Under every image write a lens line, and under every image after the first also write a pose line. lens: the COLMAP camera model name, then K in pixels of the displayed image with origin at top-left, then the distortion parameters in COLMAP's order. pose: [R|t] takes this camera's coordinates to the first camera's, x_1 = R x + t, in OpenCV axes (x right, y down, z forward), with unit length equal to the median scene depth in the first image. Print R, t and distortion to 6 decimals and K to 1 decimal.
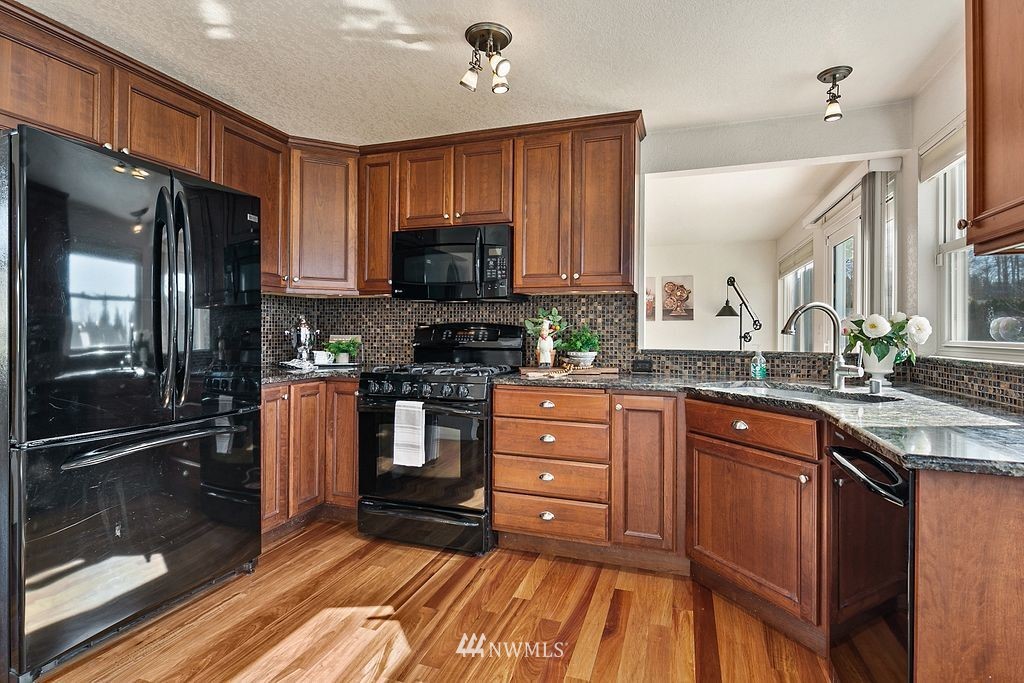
lens RADIAL K [[493.6, 0, 511.9], [0, 493.6, 330.9], [0, 0, 1]] dist [0.001719, -0.003024]
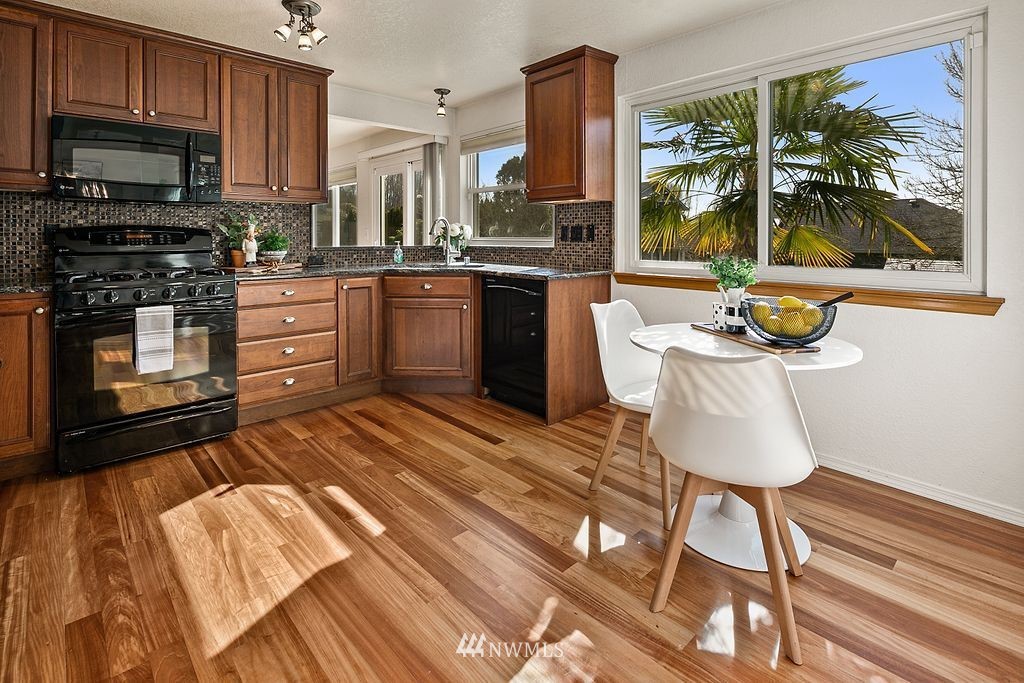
lens RADIAL K [[493.6, 0, 498.7], [0, 493.6, 239.7], [0, 0, 1]] dist [0.001719, -0.003024]
pose [[0.498705, -0.015117, 0.866640, -0.680449], [0.005110, 0.999882, 0.014501, 0.000697], [-0.866757, -0.002803, 0.498723, -0.072051]]
